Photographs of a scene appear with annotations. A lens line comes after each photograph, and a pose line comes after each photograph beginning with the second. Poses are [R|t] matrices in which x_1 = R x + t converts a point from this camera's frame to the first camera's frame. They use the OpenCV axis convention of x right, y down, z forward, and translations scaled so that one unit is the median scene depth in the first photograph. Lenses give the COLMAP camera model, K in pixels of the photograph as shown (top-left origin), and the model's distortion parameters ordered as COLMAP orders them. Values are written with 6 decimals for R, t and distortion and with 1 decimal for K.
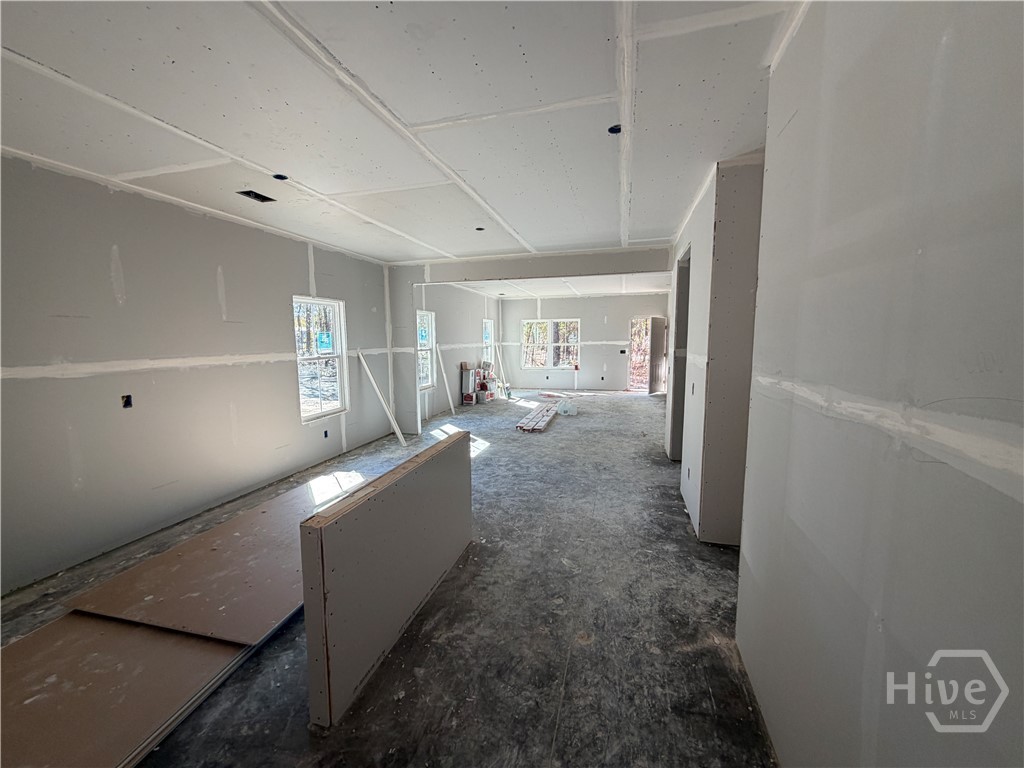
lens RADIAL K [[410.2, 0, 513.0], [0, 410.2, 385.0], [0, 0, 1]] dist [0.001881, -0.000078]
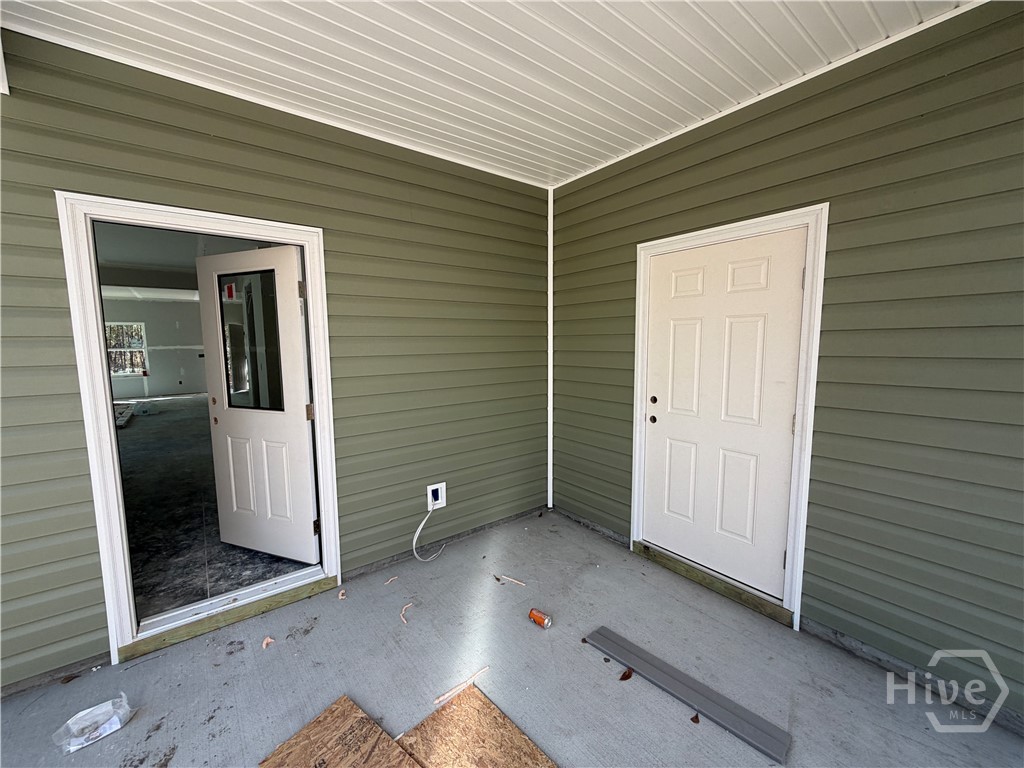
lens RADIAL K [[410.2, 0, 511.6], [0, 410.2, 385.6], [0, 0, 1]] dist [0.001881, -0.000078]
pose [[0.606242, -0.082475, 0.790992, -0.152530], [0.096438, 0.994892, 0.029822, 0.068750], [-0.789411, 0.058202, 0.611099, -0.455030]]
